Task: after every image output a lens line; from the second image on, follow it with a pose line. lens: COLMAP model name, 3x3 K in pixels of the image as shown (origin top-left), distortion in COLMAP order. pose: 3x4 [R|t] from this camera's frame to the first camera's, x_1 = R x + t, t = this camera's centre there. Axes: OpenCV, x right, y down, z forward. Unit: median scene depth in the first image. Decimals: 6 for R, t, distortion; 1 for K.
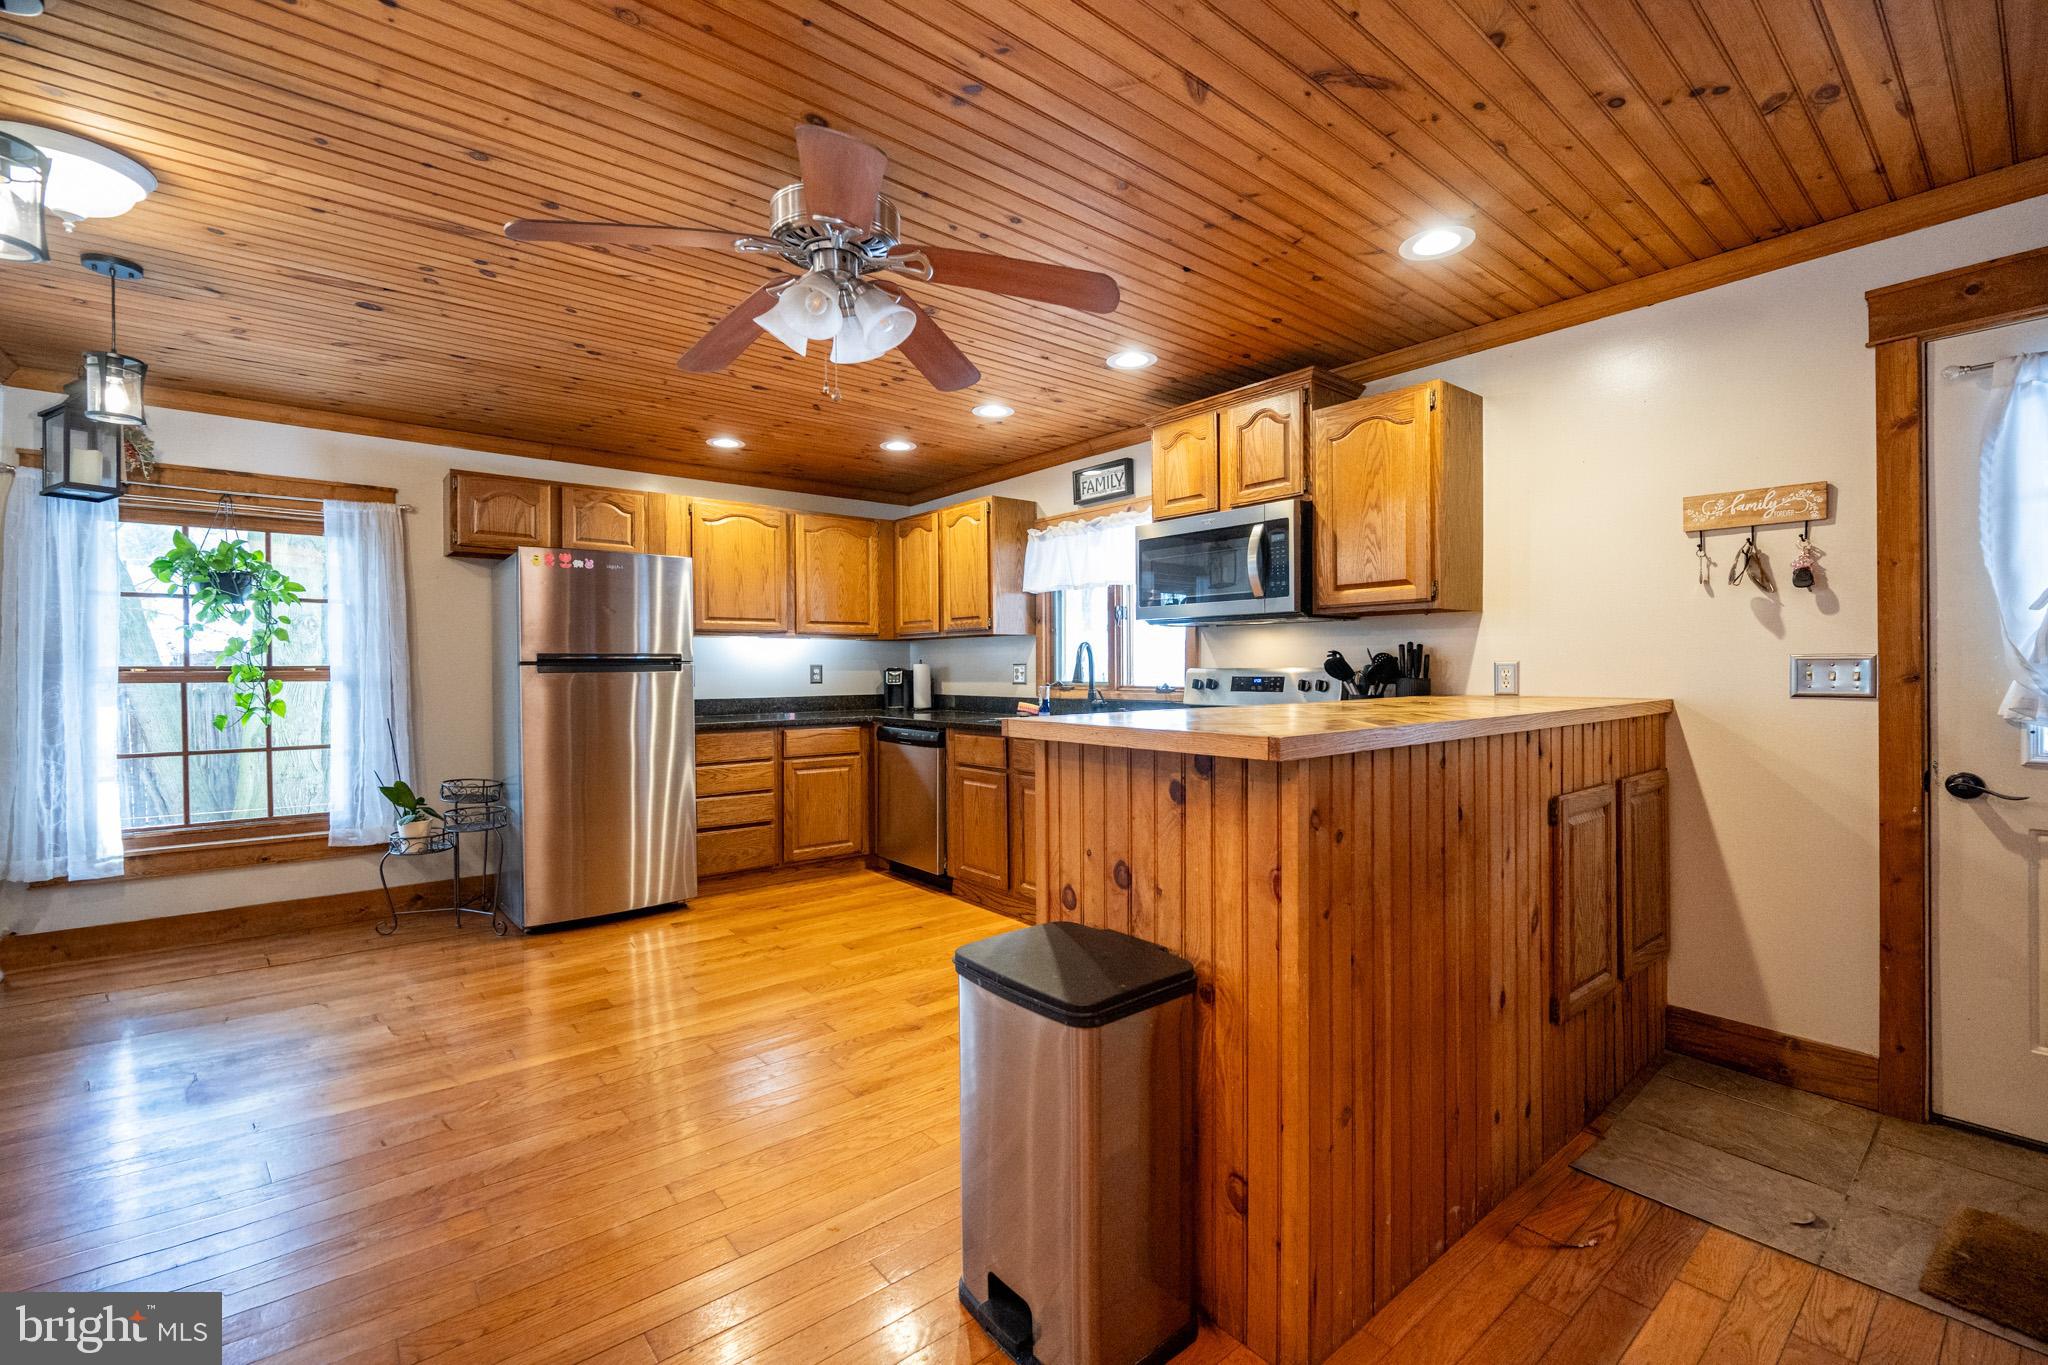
lens RADIAL K [[820.8, 0, 1016.2], [0, 820.8, 673.5], [0, 0, 1]] dist [-0.001989, -0.000763]
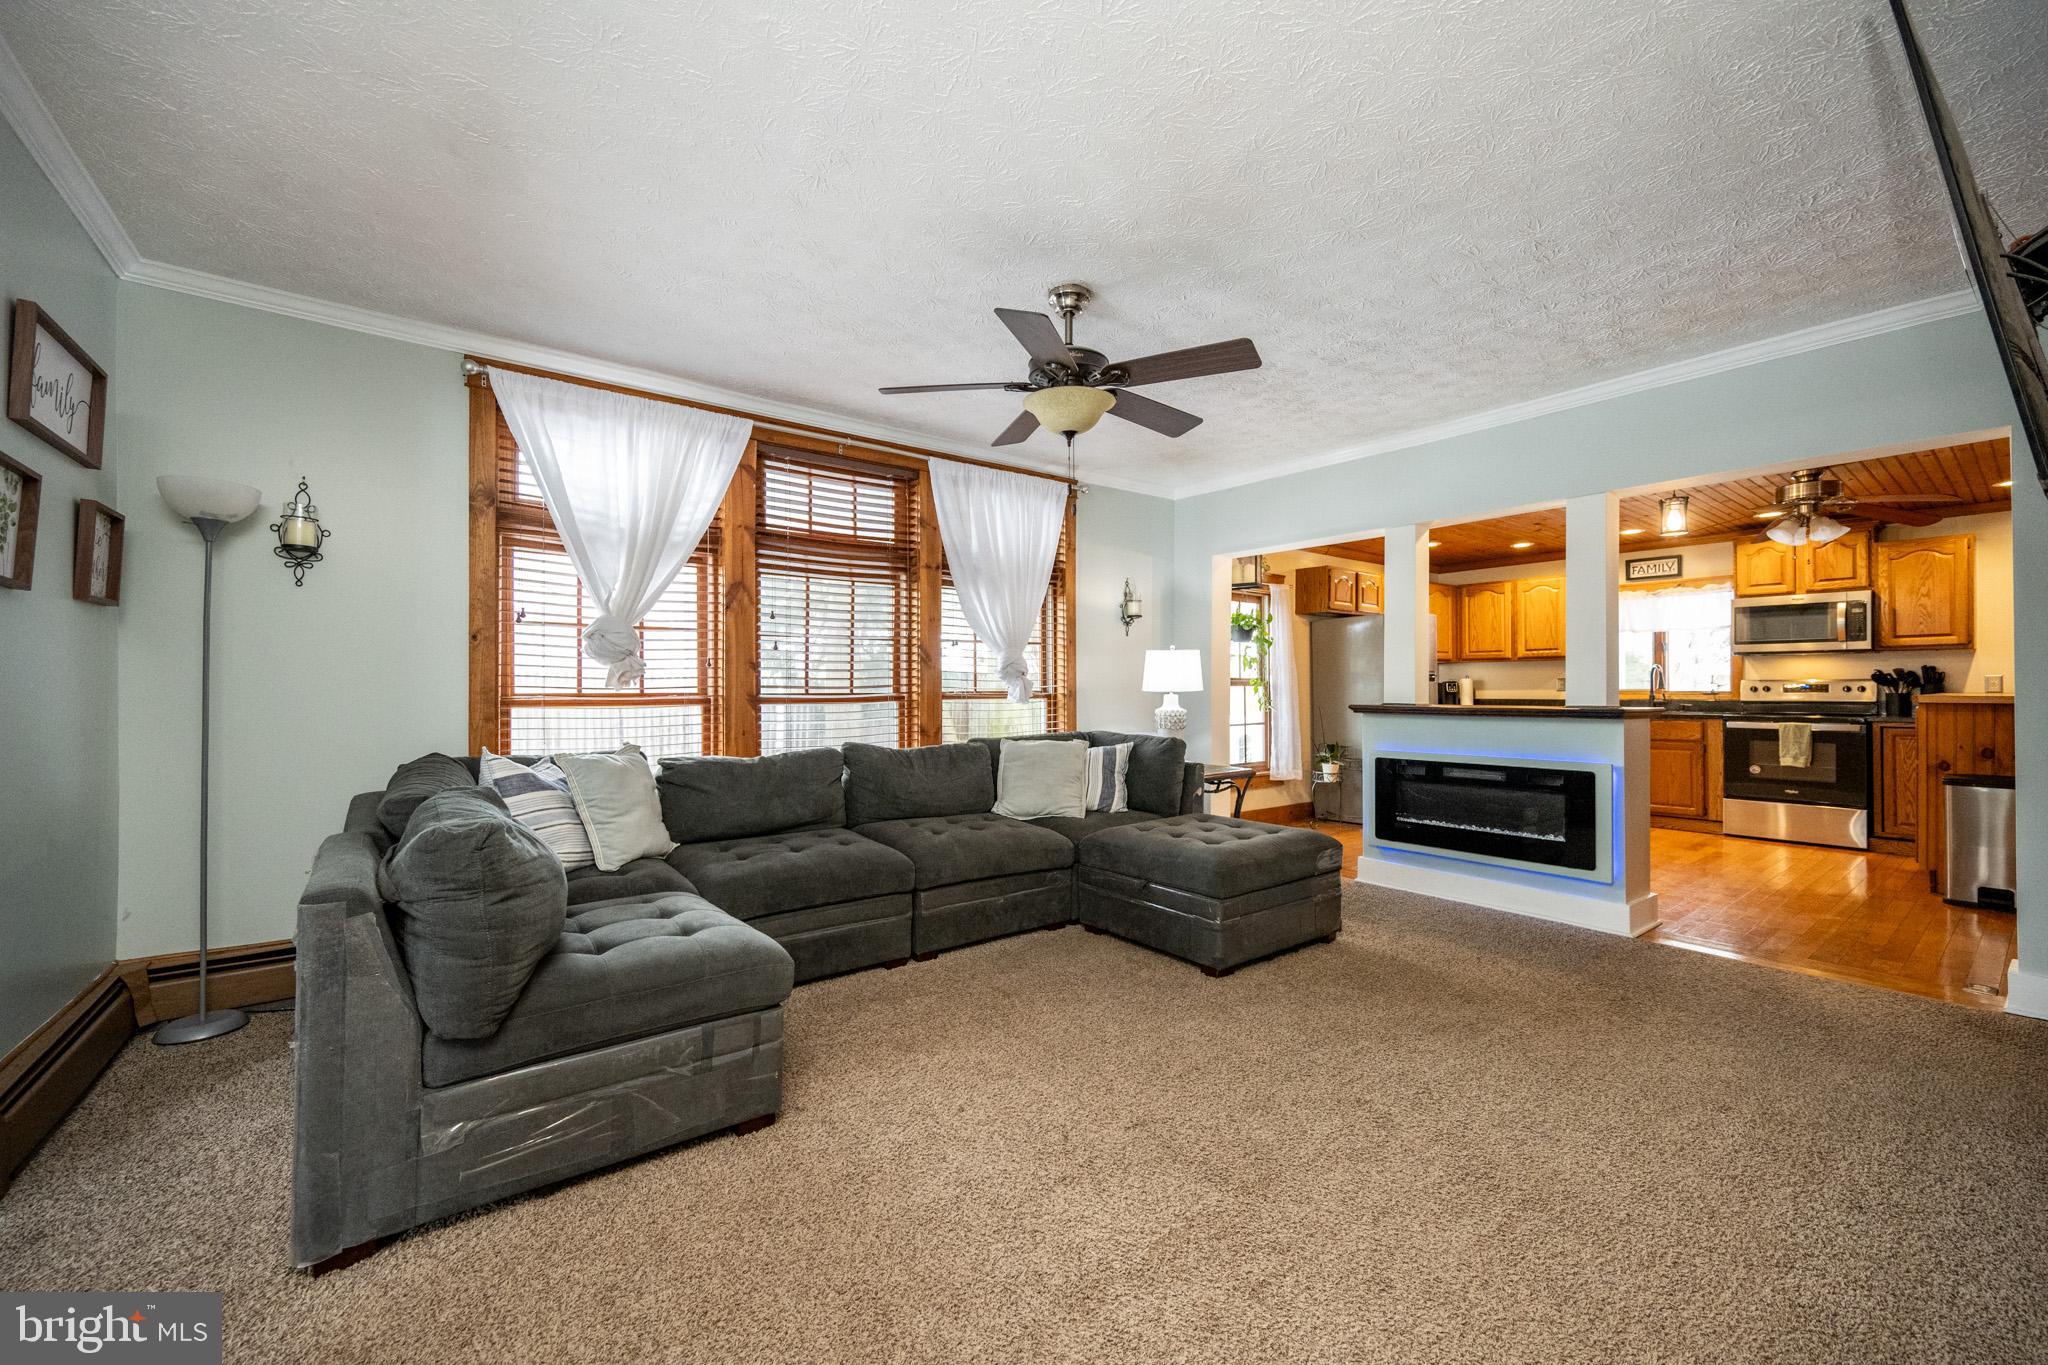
lens RADIAL K [[820.8, 0, 1010.6], [0, 820.8, 687.7], [0, 0, 1]] dist [-0.001989, -0.000763]
pose [[0.999679, 0.003372, -0.025104, -1.441580], [-0.003603, 0.999952, -0.009136, 0.035735], [0.025072, 0.009223, 0.999643, -0.857808]]
